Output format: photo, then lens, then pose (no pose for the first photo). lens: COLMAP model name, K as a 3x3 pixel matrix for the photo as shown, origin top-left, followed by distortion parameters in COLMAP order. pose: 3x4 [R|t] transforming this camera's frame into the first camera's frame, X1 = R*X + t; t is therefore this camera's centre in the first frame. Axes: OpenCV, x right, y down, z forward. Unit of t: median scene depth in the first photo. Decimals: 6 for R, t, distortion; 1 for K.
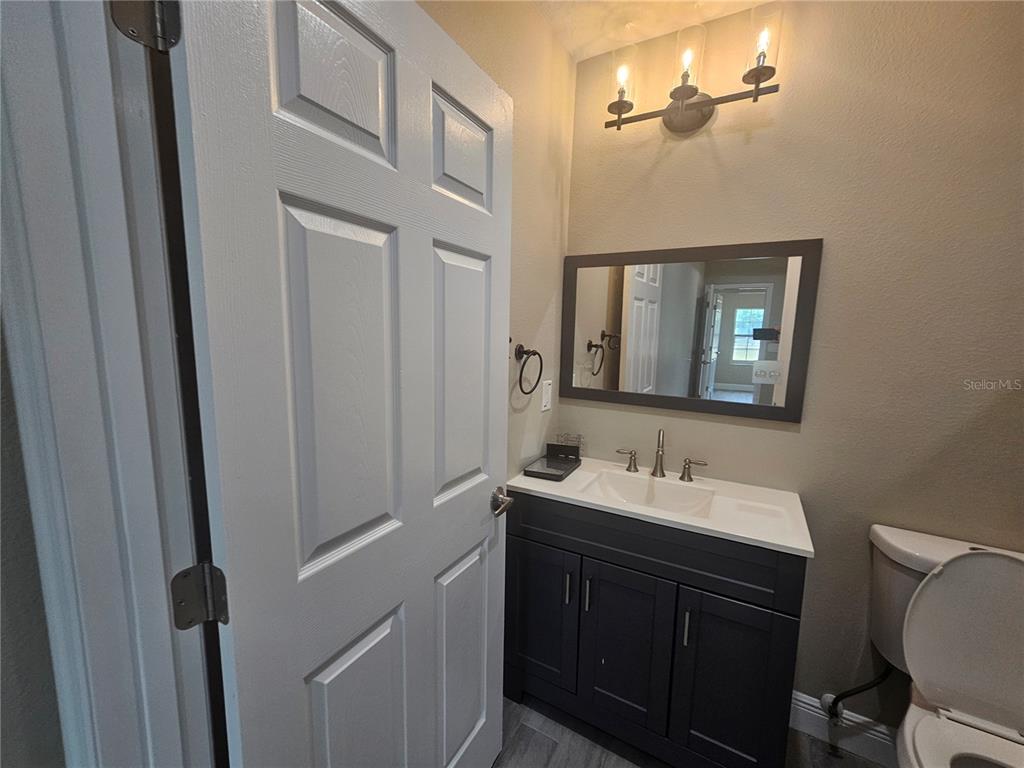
lens RADIAL K [[421.2, 0, 508.4], [0, 421.2, 389.0], [0, 0, 1]] dist [-0.000527, 0.000507]
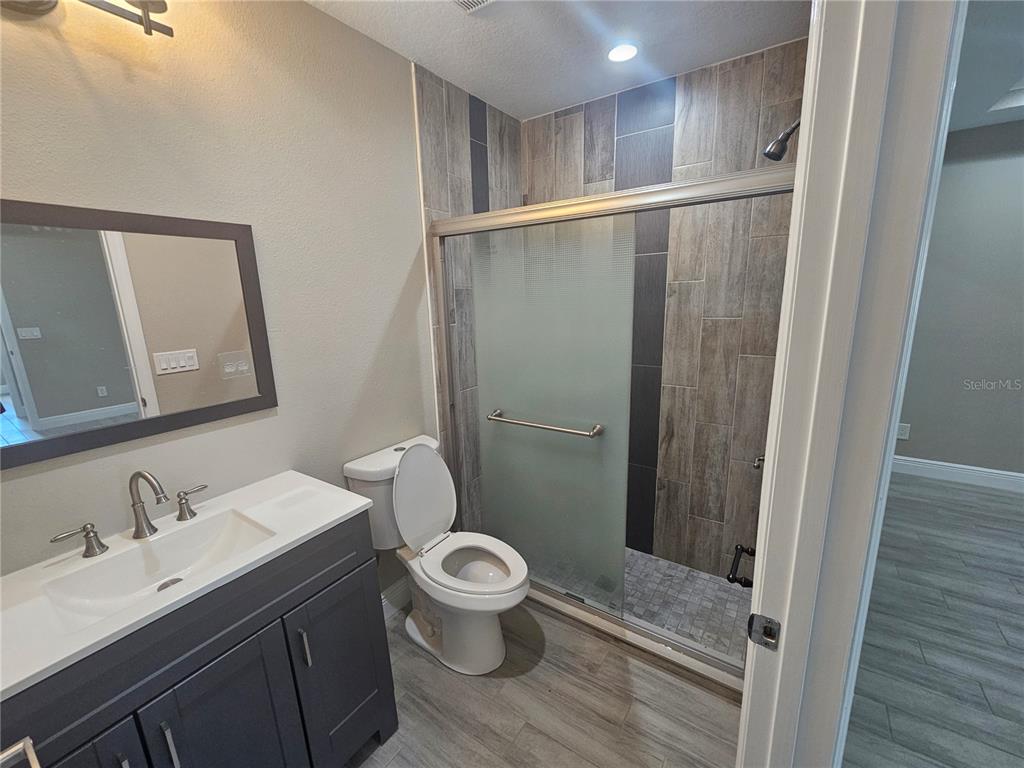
lens RADIAL K [[424.0, 0, 512.0], [0, 424.0, 384.0], [0, 0, 1]] dist [-0.000625, -0.000084]
pose [[0.078200, -0.245065, 0.966348, -0.264124], [0.162890, 0.959431, 0.230129, -0.119025], [-0.983540, 0.139412, 0.114946, 0.307654]]
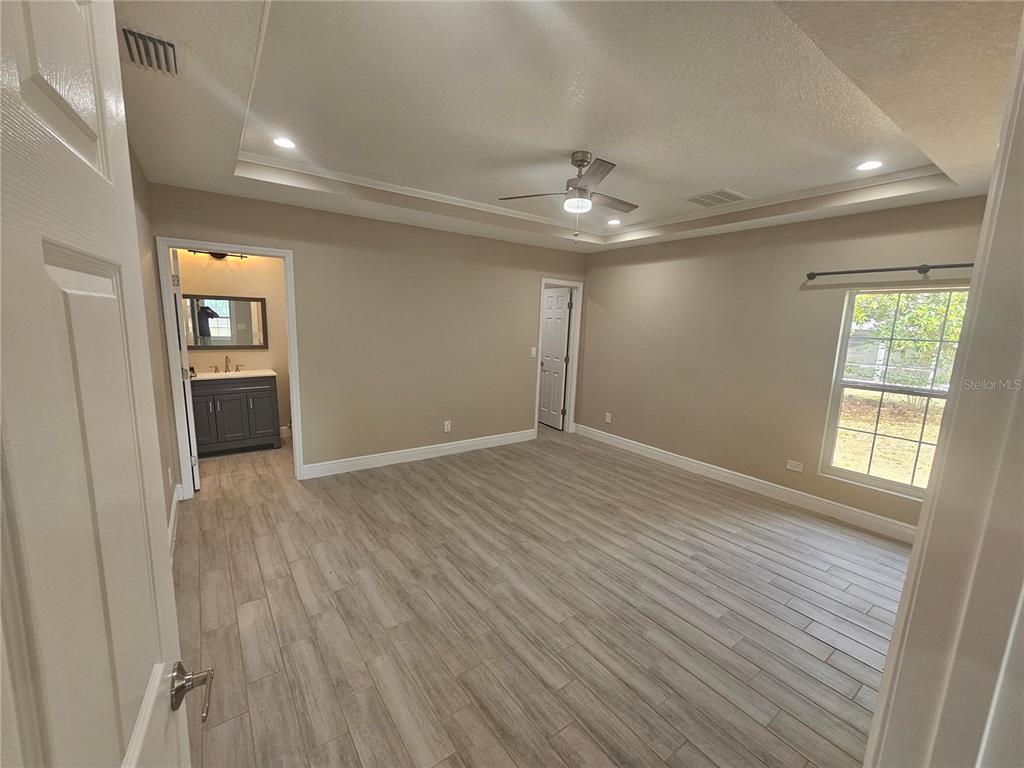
lens RADIAL K [[421.2, 0, 508.4], [0, 421.2, 389.0], [0, 0, 1]] dist [-0.000527, 0.000507]
pose [[0.412678, -0.158509, 0.896979, -1.747084], [0.102365, 0.986575, 0.127246, 0.173299], [-0.905107, 0.039307, 0.423363, -2.372213]]
